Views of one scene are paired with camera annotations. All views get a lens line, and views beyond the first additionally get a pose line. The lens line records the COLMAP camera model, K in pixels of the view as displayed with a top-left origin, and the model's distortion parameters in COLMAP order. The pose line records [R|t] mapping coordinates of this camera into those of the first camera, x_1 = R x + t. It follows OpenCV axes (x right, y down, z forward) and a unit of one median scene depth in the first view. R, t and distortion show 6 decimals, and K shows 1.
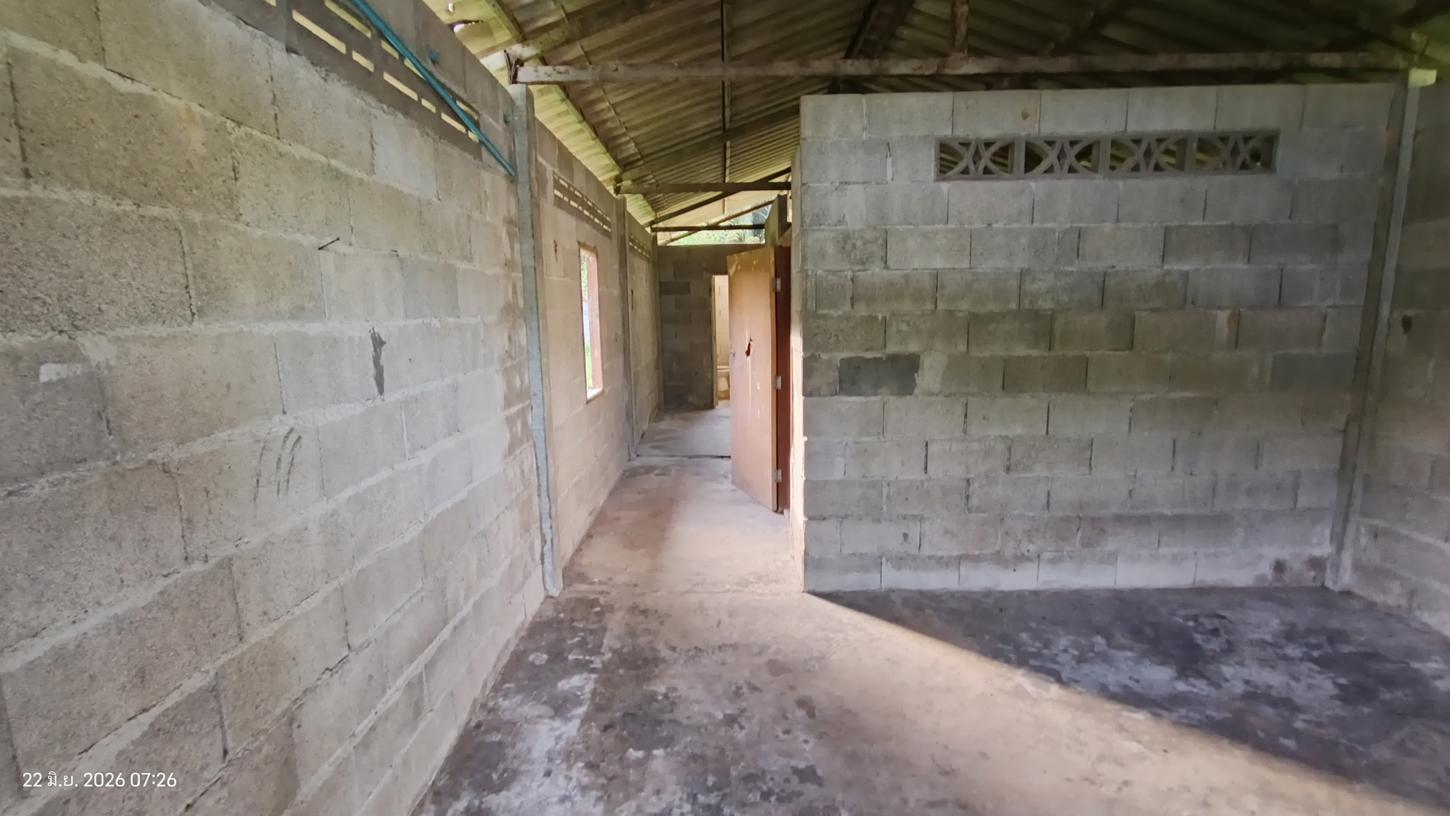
lens RADIAL K [[671.6, 0, 713.4], [0, 671.6, 413.6], [0, 0, 1]] dist [-0.025813, 0.013881]
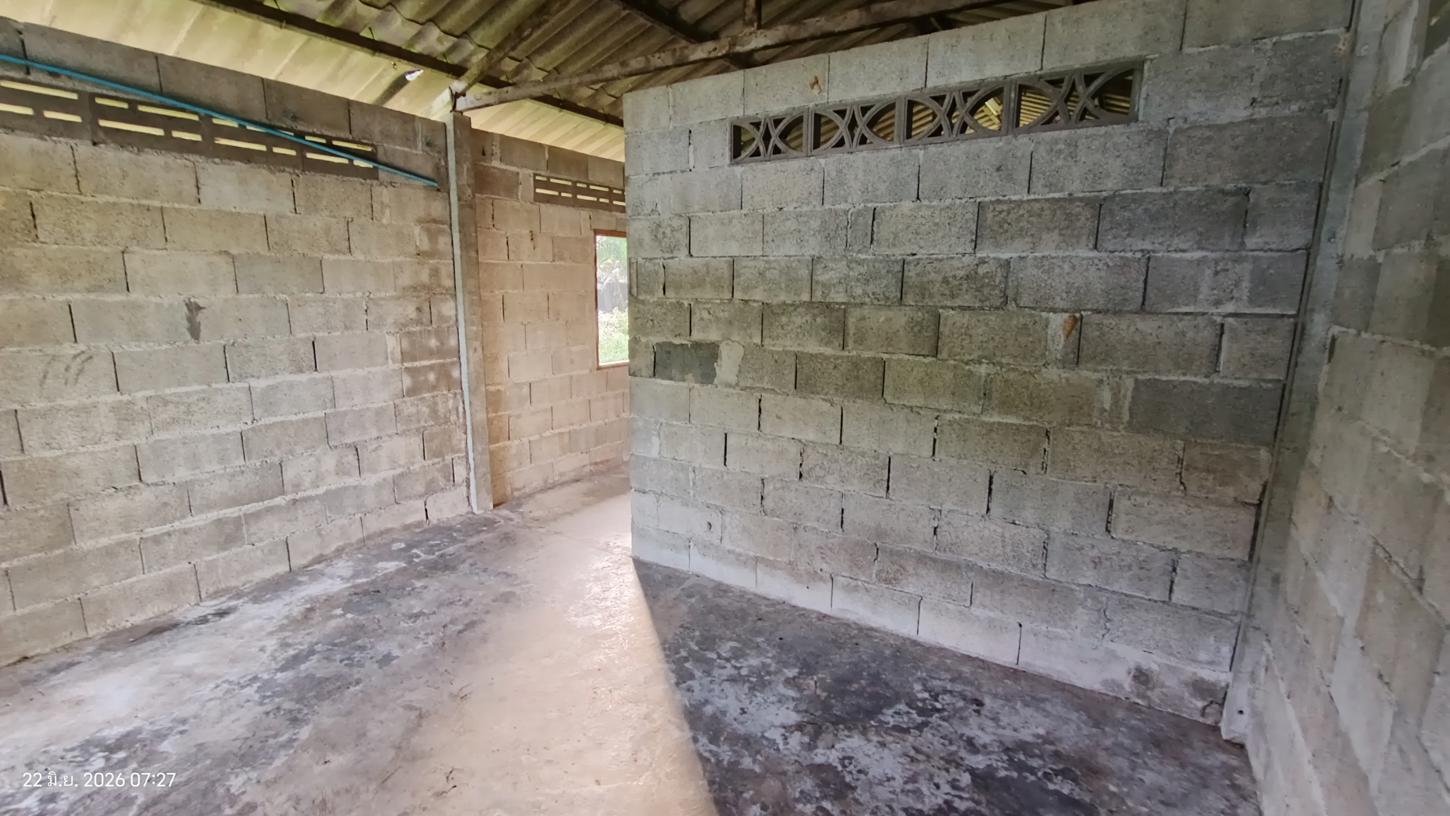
lens RADIAL K [[671.6, 0, 713.4], [0, 671.6, 413.6], [0, 0, 1]] dist [-0.025813, 0.013881]
pose [[0.844301, 0.123991, -0.521327, 0.849389], [-0.105113, 0.992283, 0.065769, -0.051866], [0.525459, -0.000731, 0.850819, 0.160157]]
